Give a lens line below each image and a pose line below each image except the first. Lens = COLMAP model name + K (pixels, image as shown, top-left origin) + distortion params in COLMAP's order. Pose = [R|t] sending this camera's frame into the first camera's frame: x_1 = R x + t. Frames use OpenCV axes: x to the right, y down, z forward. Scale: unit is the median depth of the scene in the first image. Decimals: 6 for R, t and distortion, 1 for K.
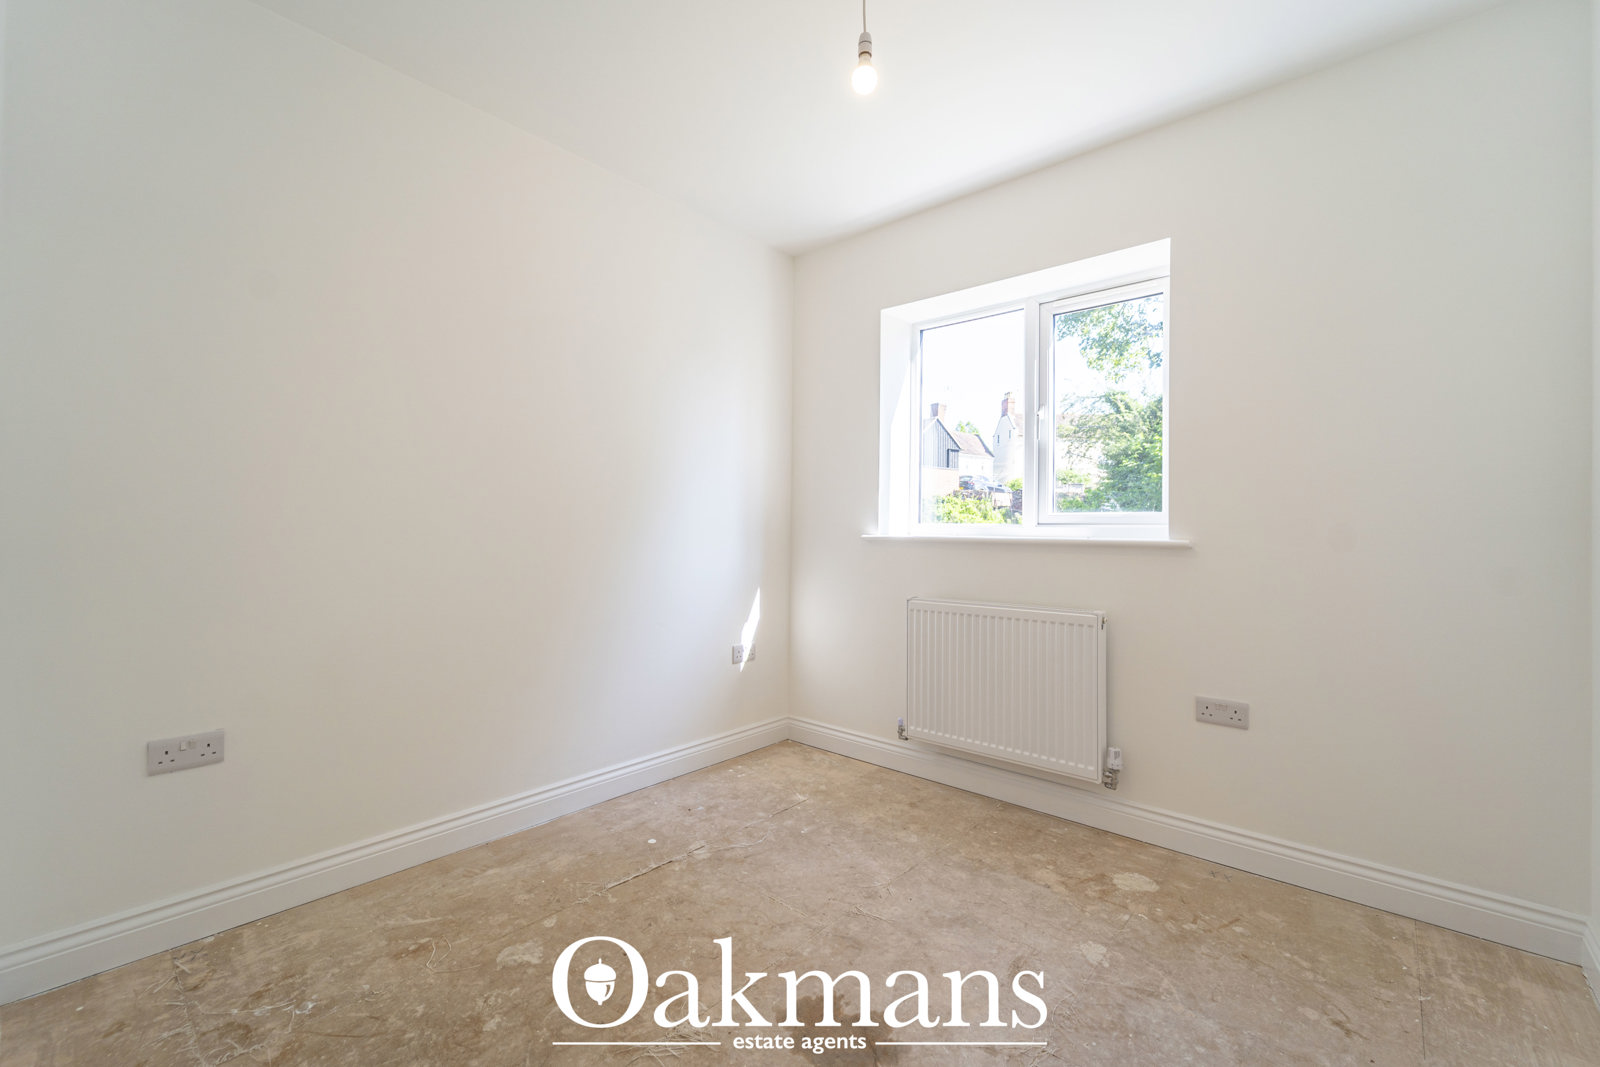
lens RADIAL K [[658.7, 0, 791.3], [0, 658.7, 525.2], [0, 0, 1]] dist [0.005379, -0.003620]
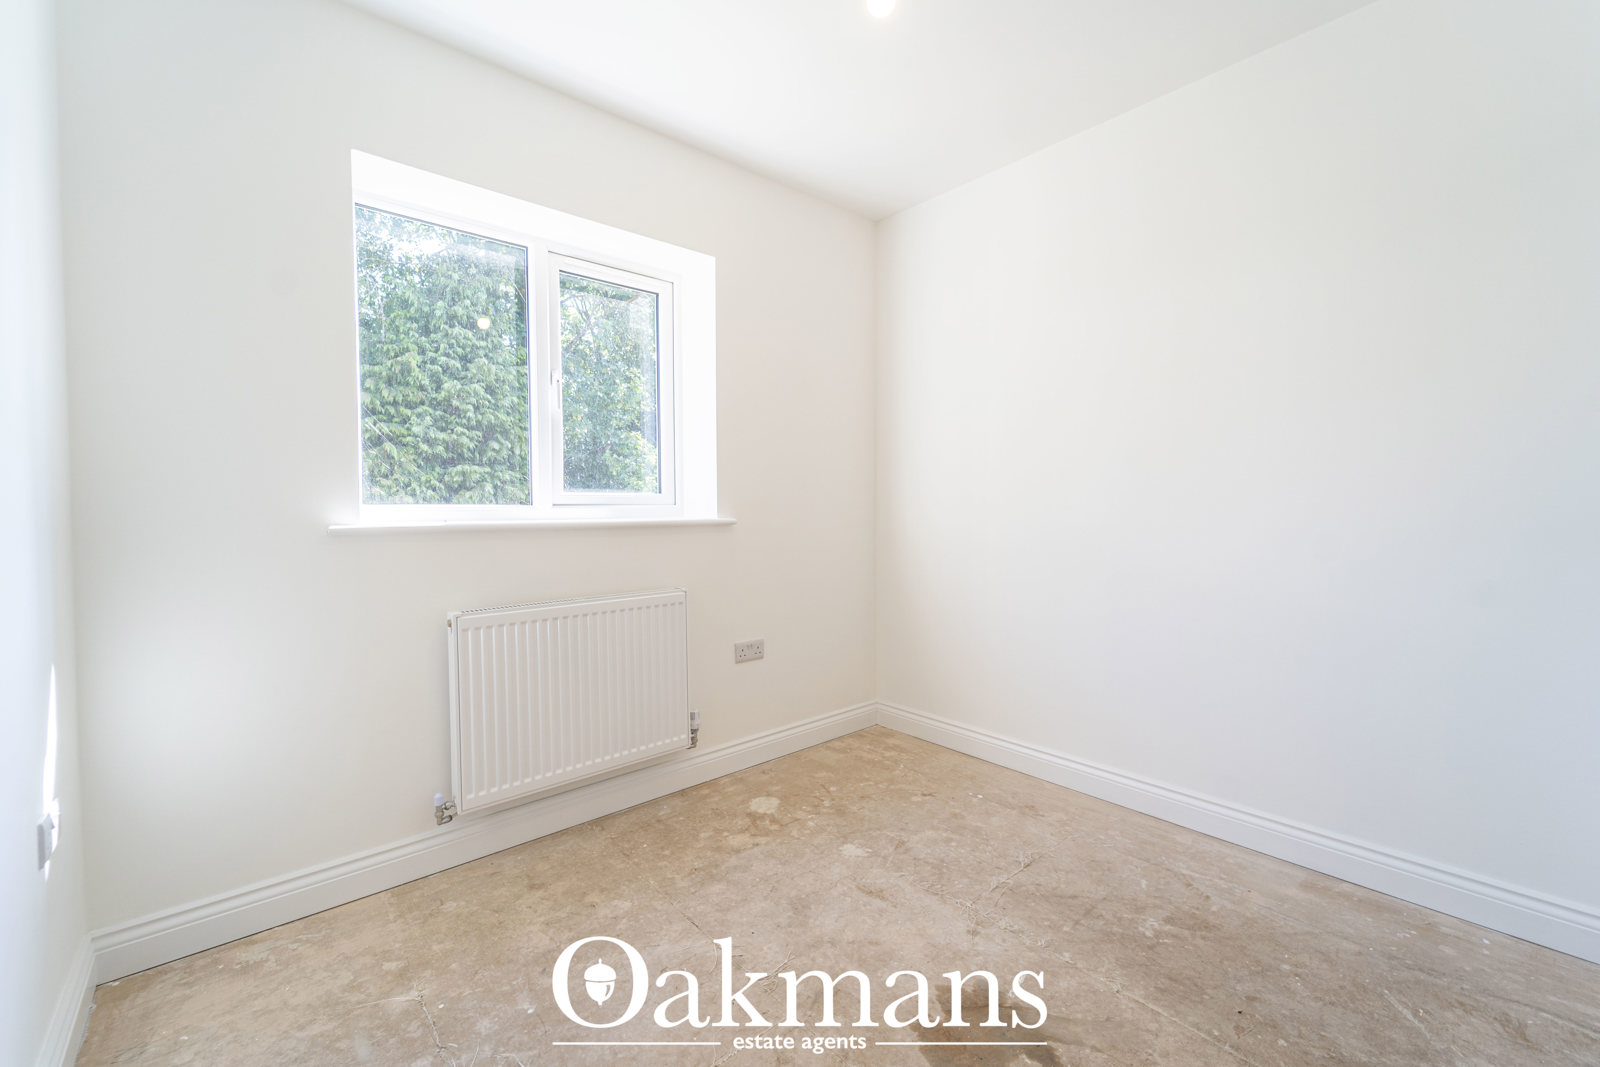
lens RADIAL K [[658.7, 0, 791.3], [0, 658.7, 525.2], [0, 0, 1]] dist [0.005379, -0.003620]
pose [[0.125545, -0.042171, 0.991191, -0.605179], [-0.003506, 0.999071, 0.042950, -0.017244], [-0.992082, -0.008867, 0.125281, 0.761171]]
